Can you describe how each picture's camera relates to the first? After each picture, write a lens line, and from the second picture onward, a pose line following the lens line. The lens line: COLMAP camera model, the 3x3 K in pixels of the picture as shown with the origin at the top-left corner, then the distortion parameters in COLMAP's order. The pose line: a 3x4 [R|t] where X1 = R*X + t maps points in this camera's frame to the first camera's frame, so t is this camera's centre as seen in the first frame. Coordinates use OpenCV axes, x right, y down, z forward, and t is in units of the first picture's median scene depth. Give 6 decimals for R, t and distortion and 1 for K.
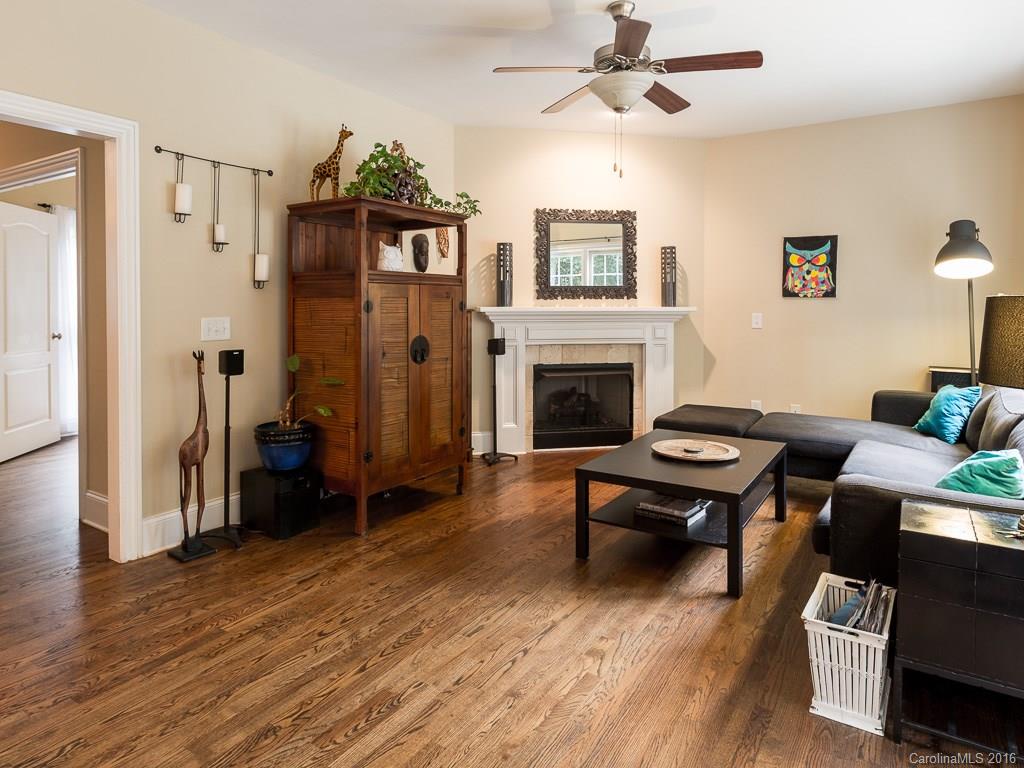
lens RADIAL K [[632.0, 0, 508.3], [0, 632.0, 317.9], [0, 0, 1]] dist [-0.001641, -0.002608]
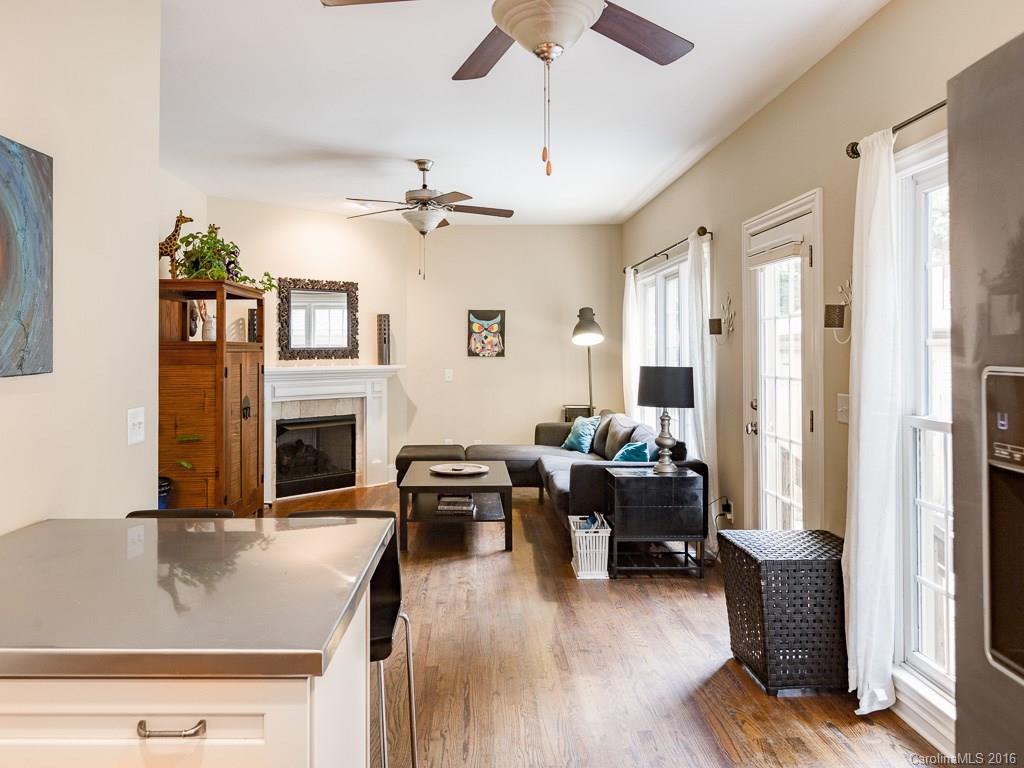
lens RADIAL K [[766.4, 0, 510.8], [0, 766.4, 344.6], [0, 0, 1]] dist [0.002225, -0.000044]
pose [[0.811069, 0.002595, 0.584944, -0.407197], [0.014993, 0.999569, -0.025224, -0.016550], [-0.584758, 0.029228, 0.810681, -0.311697]]
